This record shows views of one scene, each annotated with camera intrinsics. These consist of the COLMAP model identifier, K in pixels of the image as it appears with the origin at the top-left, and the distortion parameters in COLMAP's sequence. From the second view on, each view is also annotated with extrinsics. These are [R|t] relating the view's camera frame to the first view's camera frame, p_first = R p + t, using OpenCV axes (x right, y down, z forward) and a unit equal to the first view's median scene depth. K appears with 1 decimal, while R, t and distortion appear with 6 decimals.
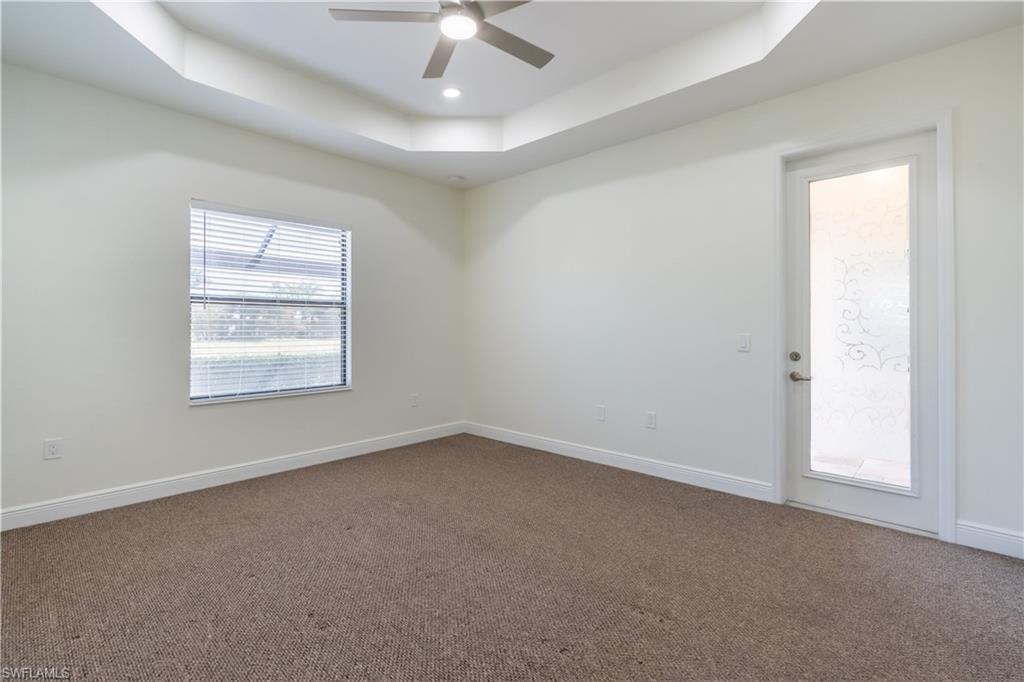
lens RADIAL K [[471.5, 0, 502.3], [0, 471.5, 319.1], [0, 0, 1]] dist [-0.004425, -0.000470]
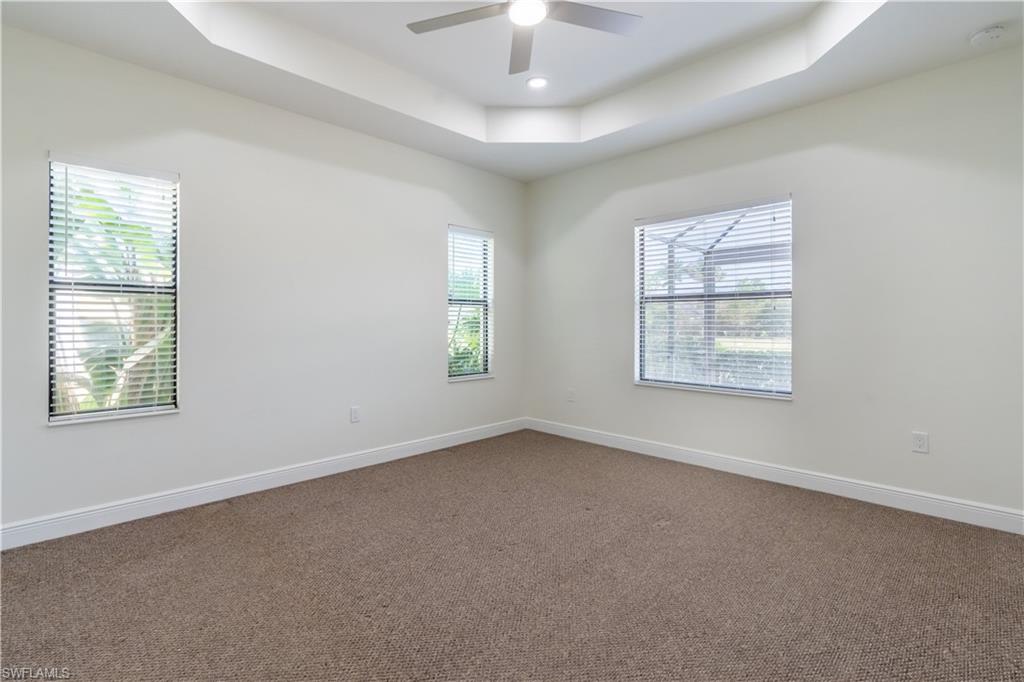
lens RADIAL K [[471.5, 0, 502.3], [0, 471.5, 319.1], [0, 0, 1]] dist [-0.004425, -0.000470]
pose [[-0.028490, -0.009565, -0.999548, 0.660471], [0.014083, 0.999851, -0.009969, 0.018882], [0.999495, -0.014360, -0.028351, 0.738972]]
